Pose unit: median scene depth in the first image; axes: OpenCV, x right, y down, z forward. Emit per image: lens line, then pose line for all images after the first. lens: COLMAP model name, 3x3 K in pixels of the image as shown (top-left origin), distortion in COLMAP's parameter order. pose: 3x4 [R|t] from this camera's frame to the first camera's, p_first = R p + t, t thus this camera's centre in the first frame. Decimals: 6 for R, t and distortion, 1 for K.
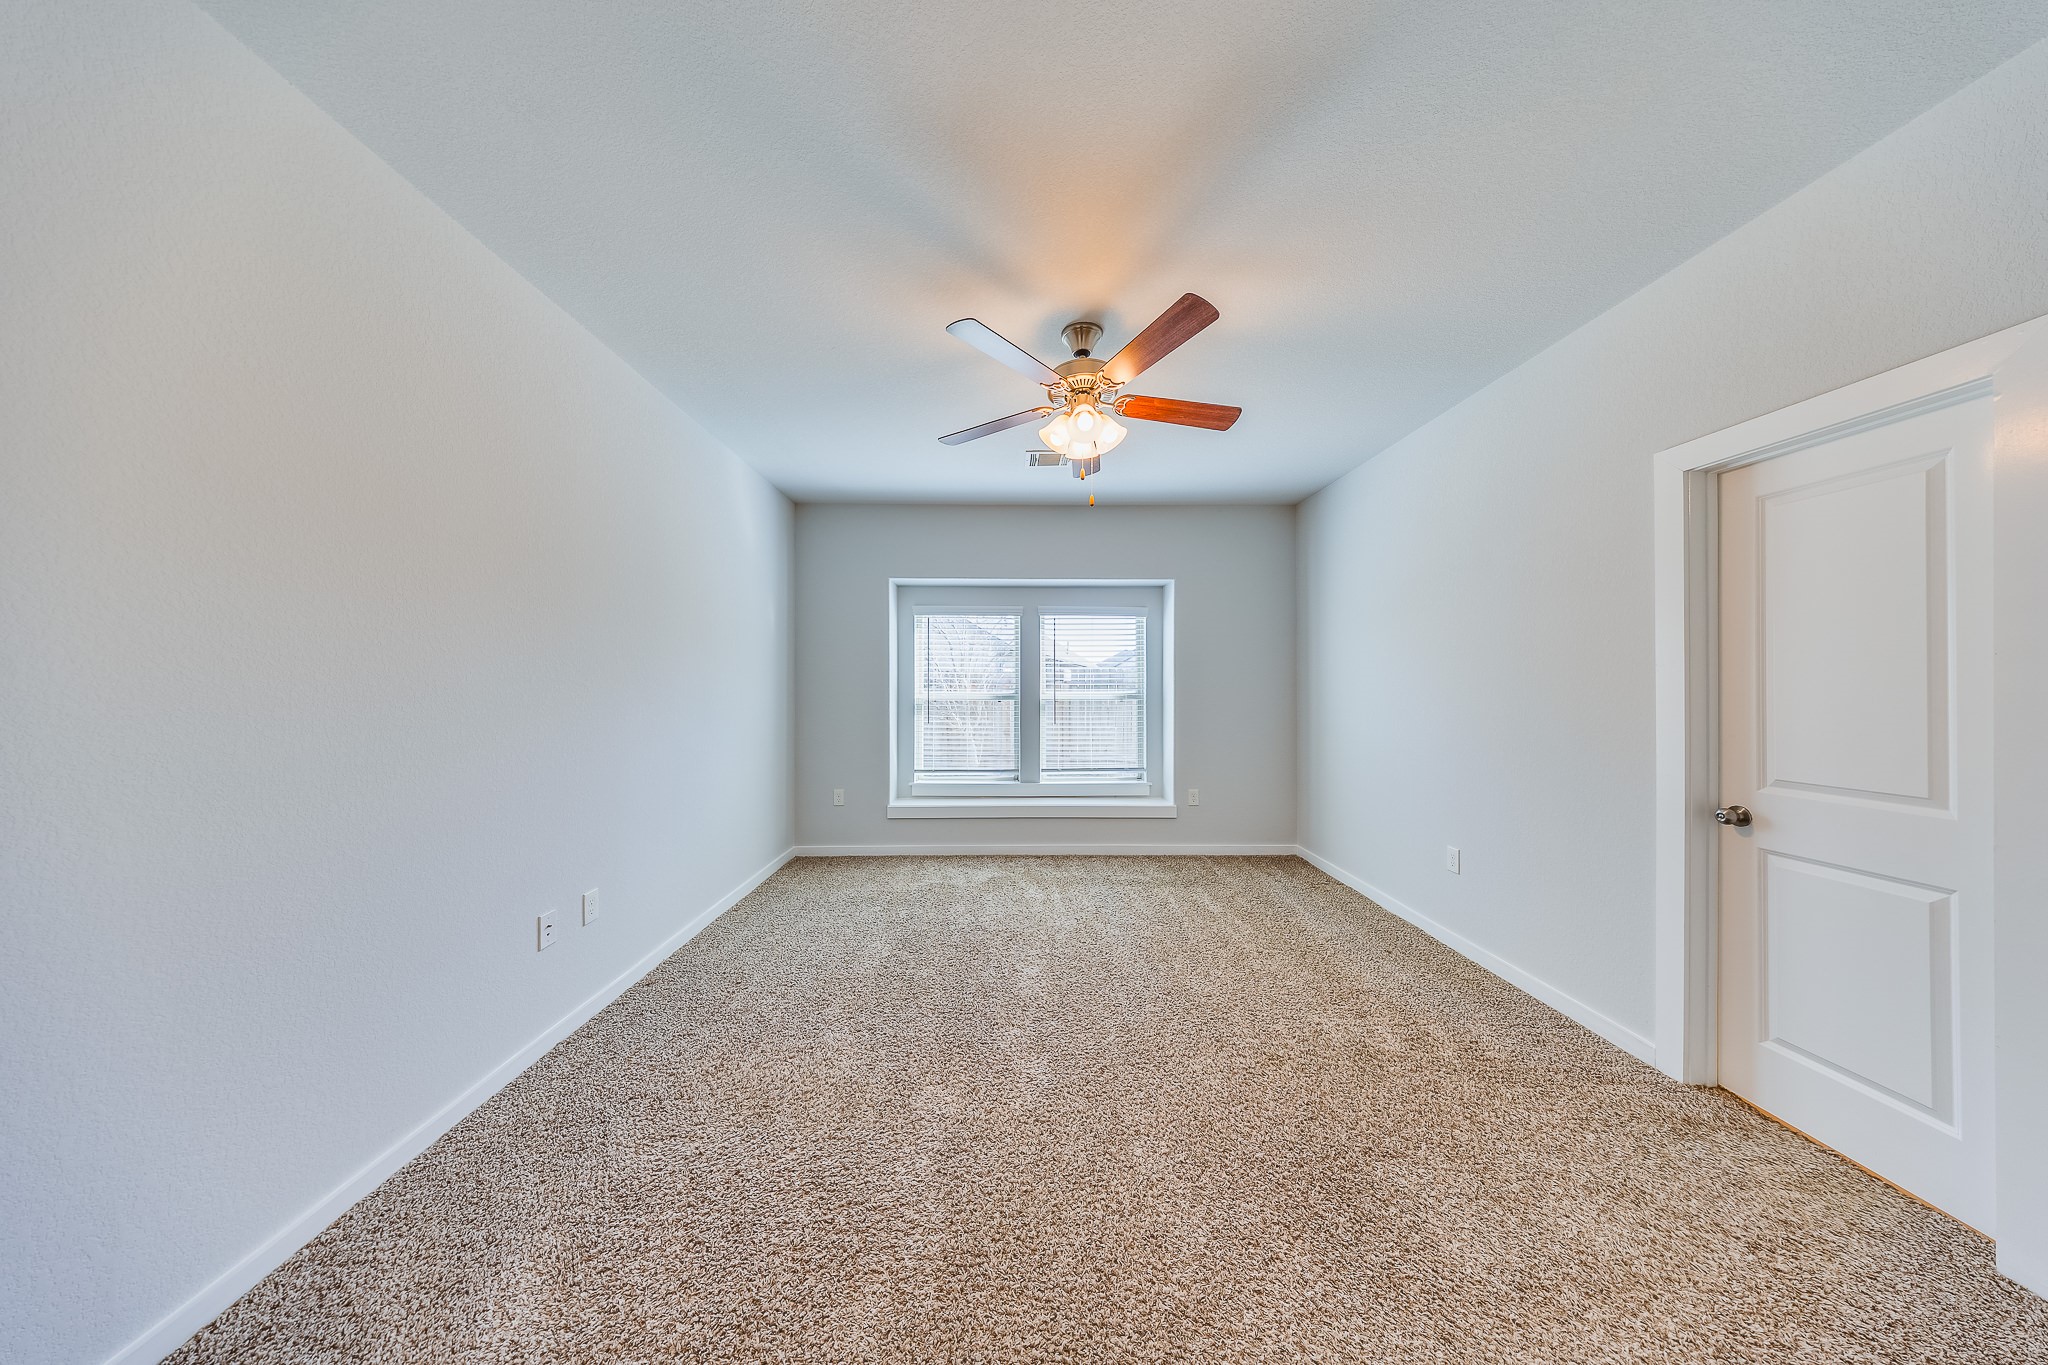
lens RADIAL K [[587.1, 0, 1014.6], [0, 587.1, 680.9], [0, 0, 1]] dist [0.000526, -0.000032]
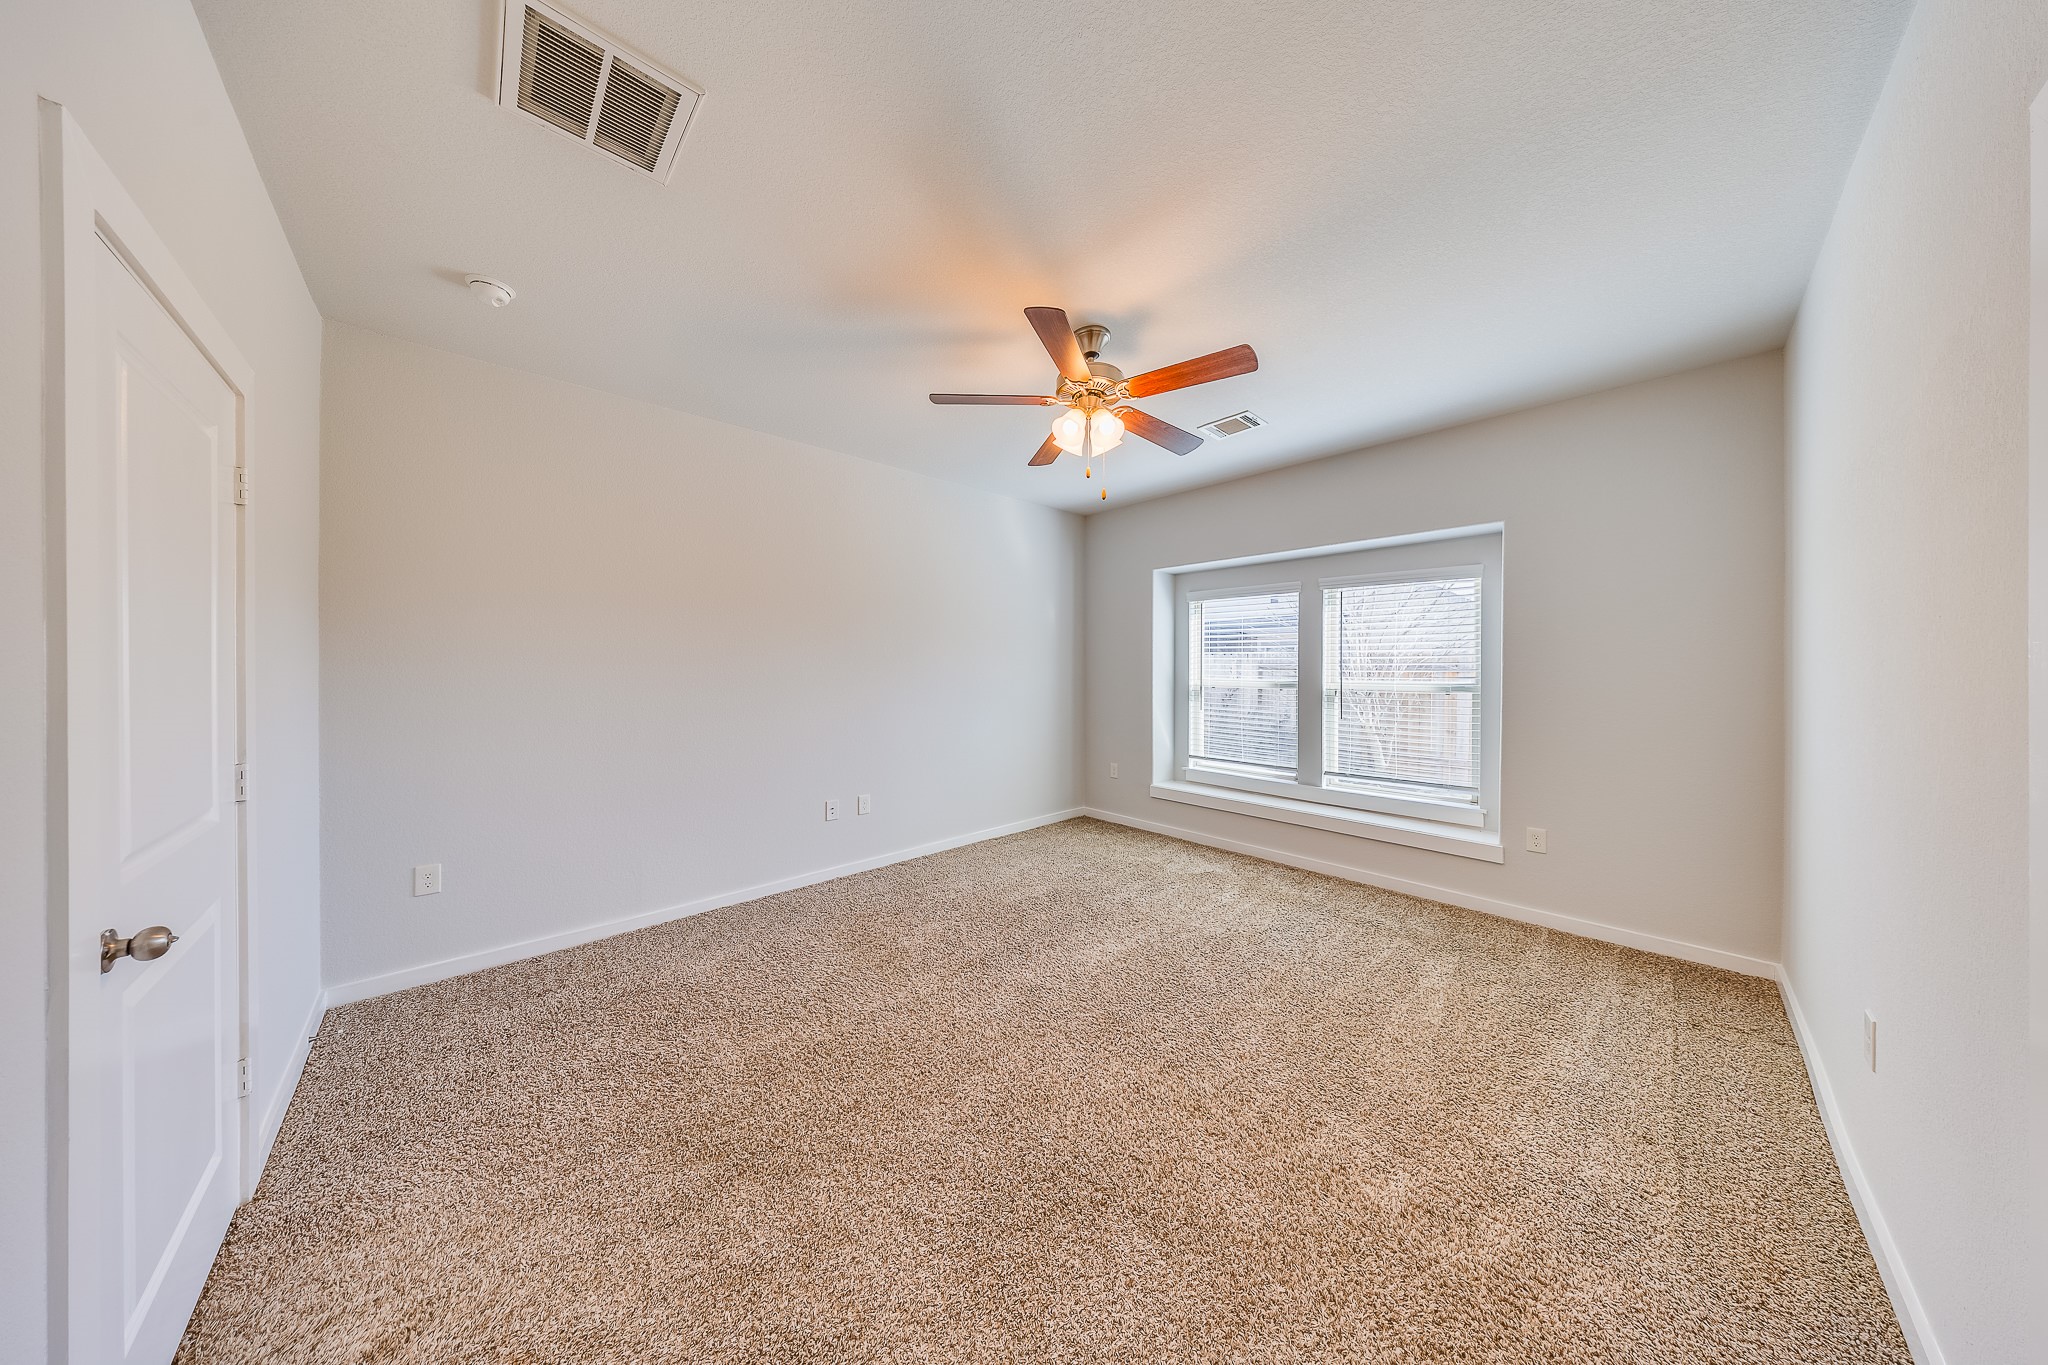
lens RADIAL K [[587.1, 0, 1014.6], [0, 587.1, 680.9], [0, 0, 1]] dist [0.000526, -0.000032]
pose [[0.666022, 0.016214, -0.745756, 0.383220], [-0.000772, 0.999778, 0.021048, 0.002317], [0.745932, -0.013443, 0.665886, 0.102612]]
